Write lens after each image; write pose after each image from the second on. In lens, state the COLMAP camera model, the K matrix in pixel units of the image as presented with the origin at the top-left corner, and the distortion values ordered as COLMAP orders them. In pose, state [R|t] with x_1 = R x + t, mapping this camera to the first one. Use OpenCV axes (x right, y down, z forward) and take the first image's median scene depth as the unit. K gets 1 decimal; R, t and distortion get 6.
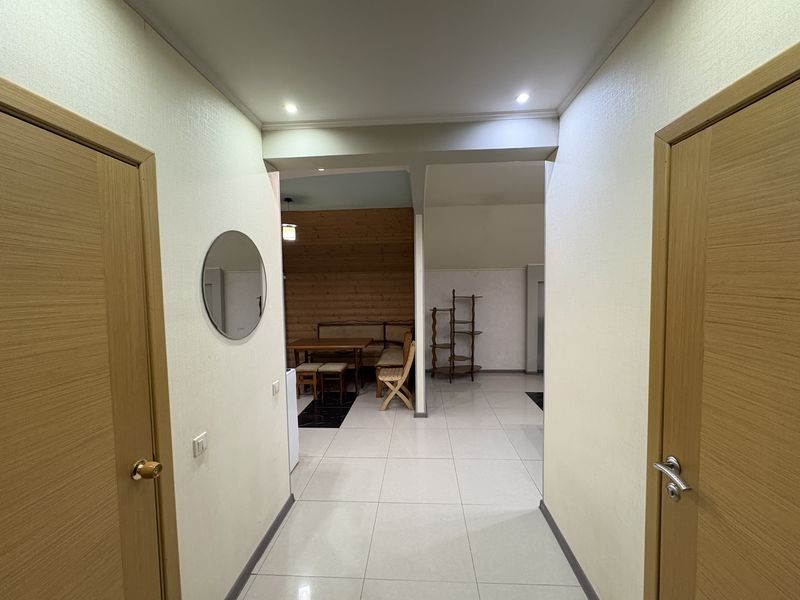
lens RADIAL K [[319.2, 0, 398.9], [0, 319.2, 300.7], [0, 0, 1]] dist [0.000306, -0.000063]
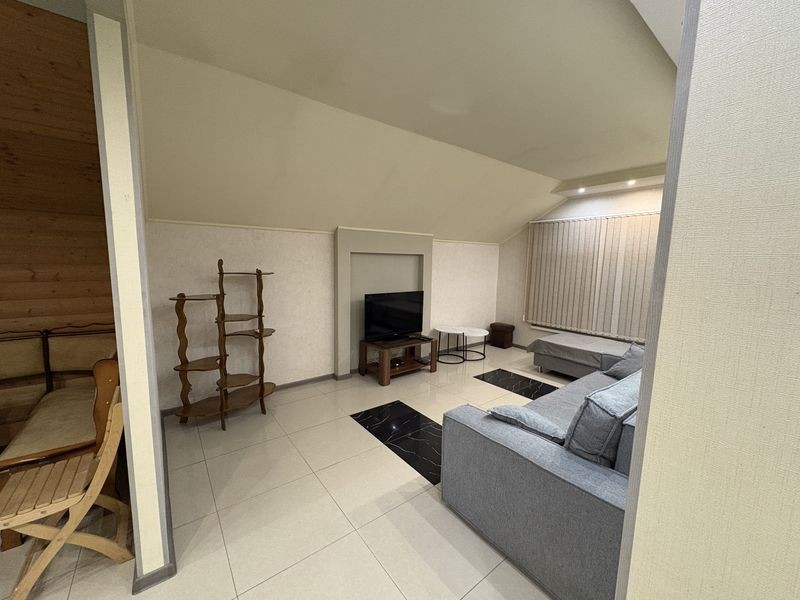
lens RADIAL K [[319.2, 0, 399.6], [0, 319.2, 301.2], [0, 0, 1]] dist [0.000306, -0.000063]
pose [[0.755752, -0.054829, 0.652558, 0.042265], [0.004188, 0.996873, 0.078910, -0.005382], [-0.654844, -0.056903, 0.753619, 0.382800]]
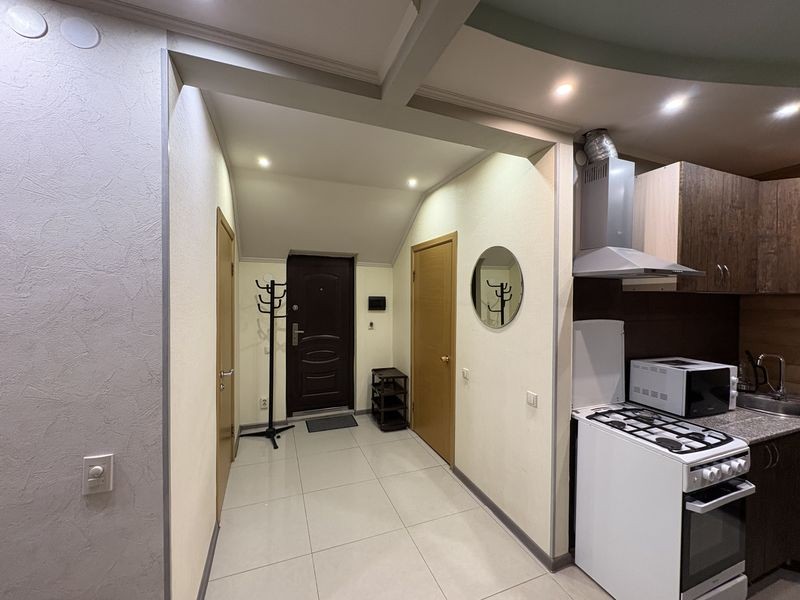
lens RADIAL K [[319.2, 0, 401.1], [0, 319.2, 299.2], [0, 0, 1]] dist [0.000306, -0.000063]
pose [[-0.901485, 0.016805, -0.432483, 0.137827], [-0.014007, 0.997590, 0.067961, -0.027545], [0.432583, 0.067324, -0.899077, 0.667848]]
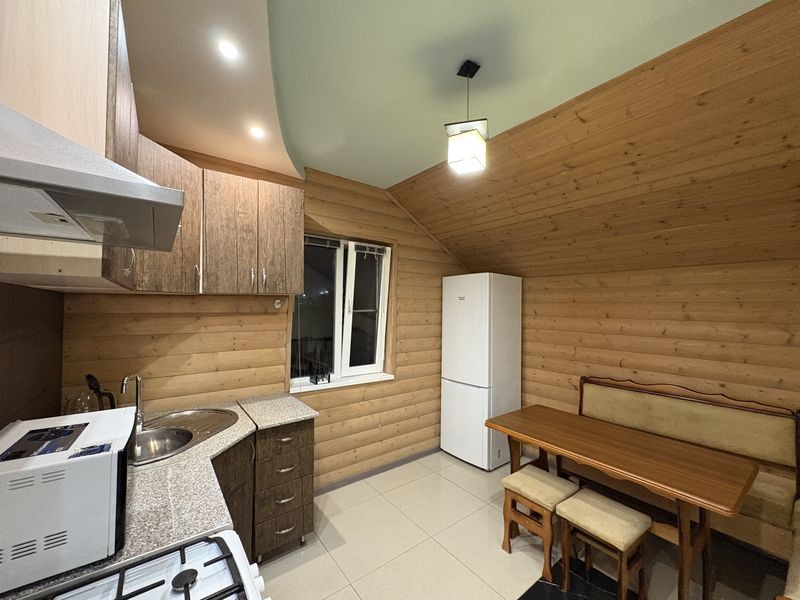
lens RADIAL K [[319.2, 0, 397.5], [0, 319.2, 301.0], [0, 0, 1]] dist [0.000306, -0.000063]
pose [[0.654054, 0.011713, -0.756357, -0.073827], [-0.062180, 0.997329, -0.038324, -0.008943], [0.753888, 0.072096, 0.653035, 0.494726]]
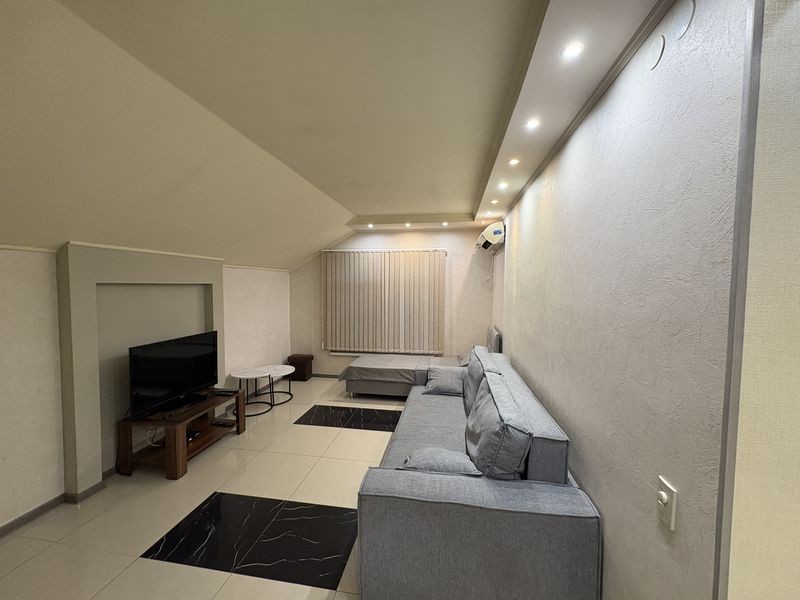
lens RADIAL K [[319.2, 0, 397.9], [0, 319.2, 300.5], [0, 0, 1]] dist [0.000306, -0.000063]
pose [[0.101739, -0.030997, 0.994328, 0.031328], [0.043798, 0.998685, 0.026651, -0.029318], [-0.993847, 0.040838, 0.102963, 0.544470]]
